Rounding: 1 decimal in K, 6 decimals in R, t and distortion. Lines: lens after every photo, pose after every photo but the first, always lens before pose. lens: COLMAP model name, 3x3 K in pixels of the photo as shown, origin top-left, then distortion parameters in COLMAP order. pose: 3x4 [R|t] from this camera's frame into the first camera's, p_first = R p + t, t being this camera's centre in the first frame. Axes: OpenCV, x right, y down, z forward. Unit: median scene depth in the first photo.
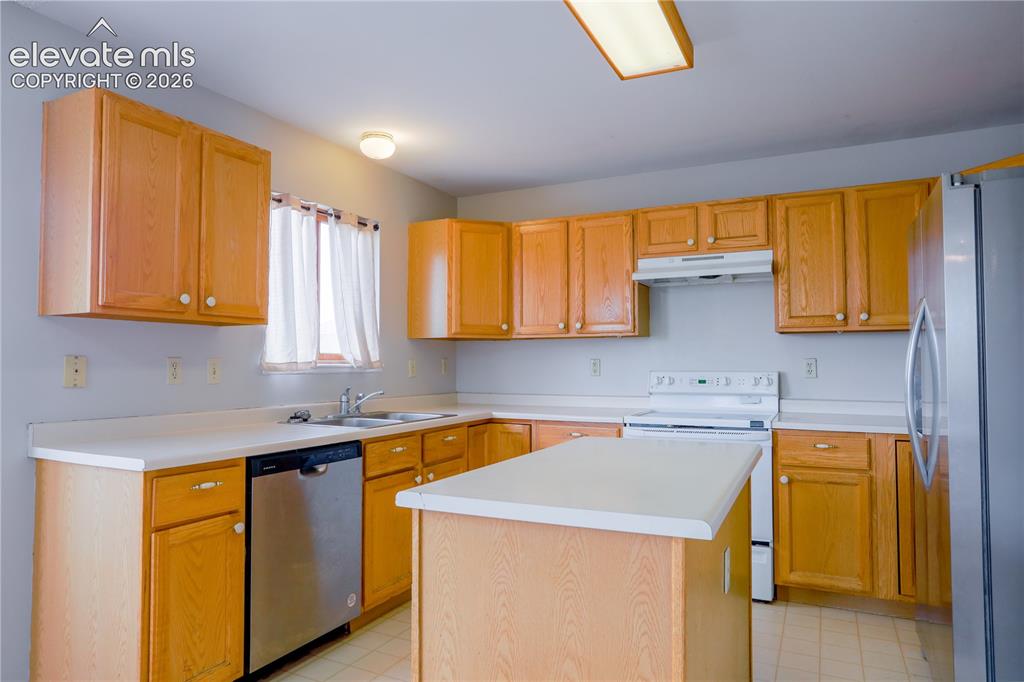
lens RADIAL K [[638.1, 0, 520.7], [0, 638.1, 340.6], [0, 0, 1]] dist [-0.071019, 0.057286]
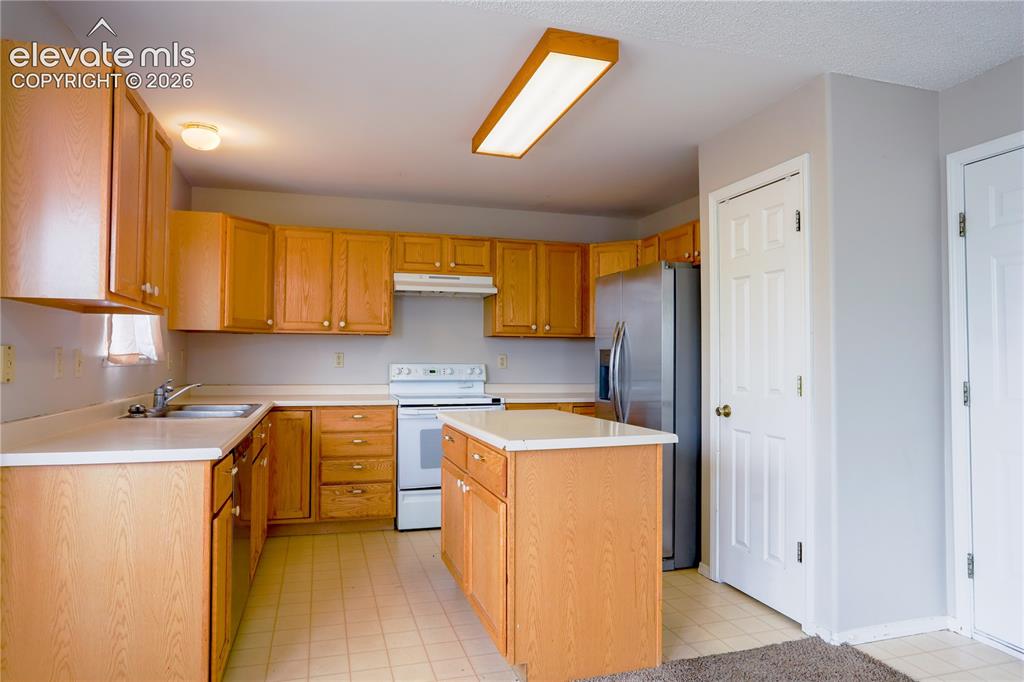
lens RADIAL K [[614.4, 0, 520.8], [0, 614.4, 340.6], [0, 0, 1]] dist [-0.063539, 0.046262]
pose [[0.727147, 0.025025, 0.686026, -0.459051], [-0.031277, 0.999505, -0.003309, 0.000032], [-0.685769, -0.019051, 0.727570, -0.036404]]
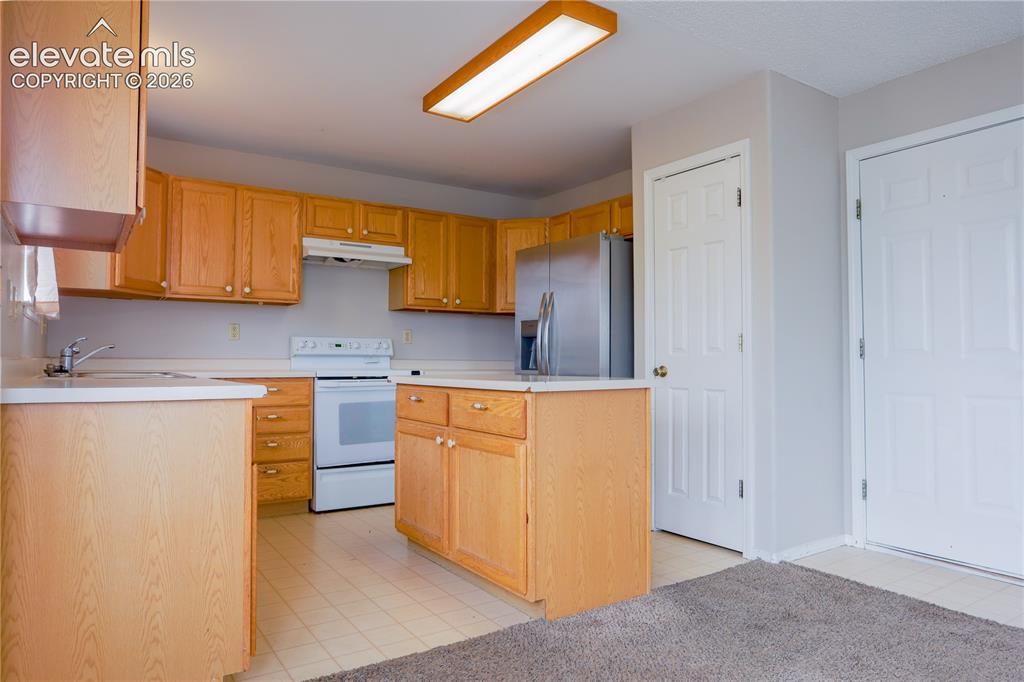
lens RADIAL K [[638.1, 0, 520.7], [0, 638.1, 340.6], [0, 0, 1]] dist [-0.071019, 0.057286]
pose [[0.502562, 0.027317, 0.864109, -0.609673], [-0.034233, 0.999346, -0.011682, 0.059319], [-0.863863, -0.023710, 0.503169, 0.087875]]
